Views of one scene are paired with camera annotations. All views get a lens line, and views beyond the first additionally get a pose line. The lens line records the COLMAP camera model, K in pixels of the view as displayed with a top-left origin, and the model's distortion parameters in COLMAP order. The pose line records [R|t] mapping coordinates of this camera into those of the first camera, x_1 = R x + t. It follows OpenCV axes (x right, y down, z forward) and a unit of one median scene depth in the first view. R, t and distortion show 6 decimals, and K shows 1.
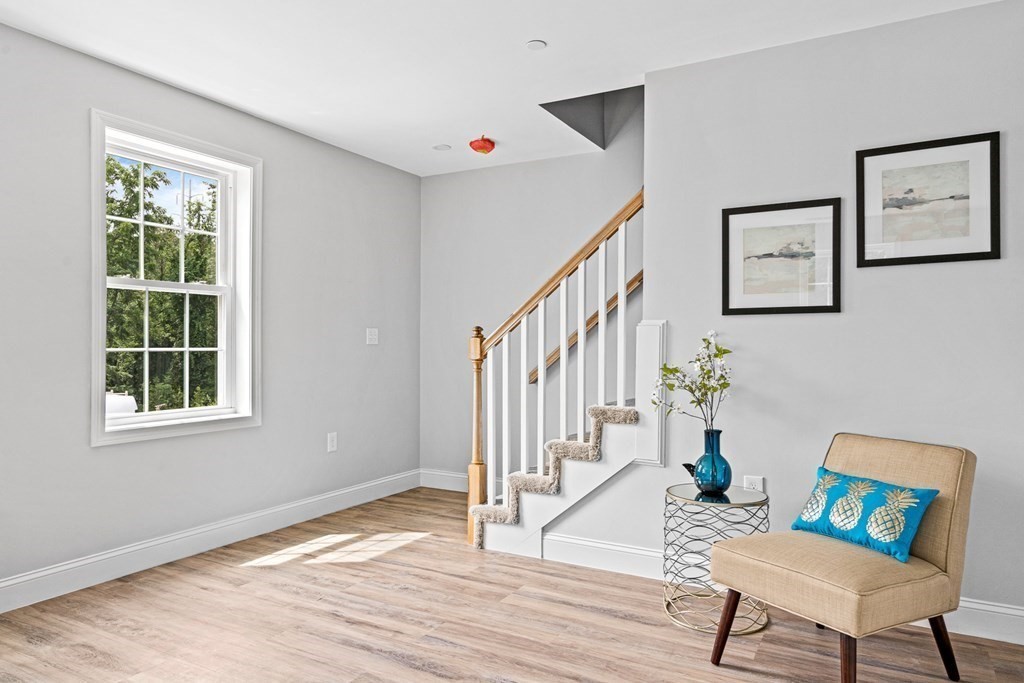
lens RADIAL K [[663.4, 0, 507.0], [0, 663.4, 345.2], [0, 0, 1]] dist [0.006223, 0.000509]
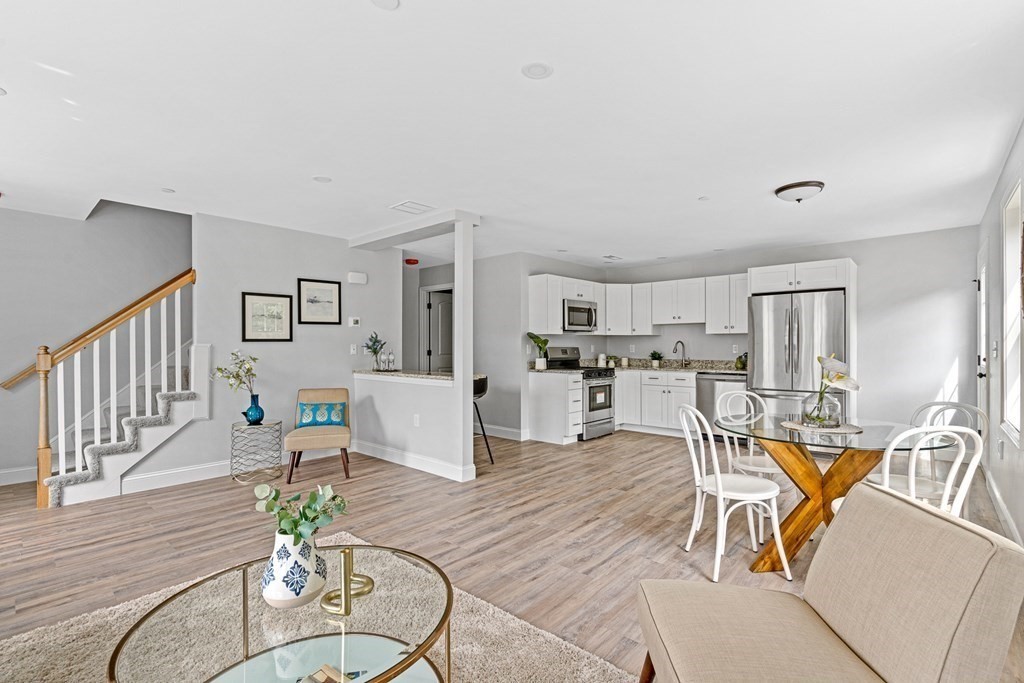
lens RADIAL K [[475.3, 0, 515.6], [0, 475.3, 345.2], [0, 0, 1]] dist [0.001292, 0.001436]
pose [[0.213936, -0.003127, 0.976843, -1.000542], [0.003830, 0.999990, 0.002362, -0.036412], [-0.976840, 0.003236, 0.213946, -0.177506]]
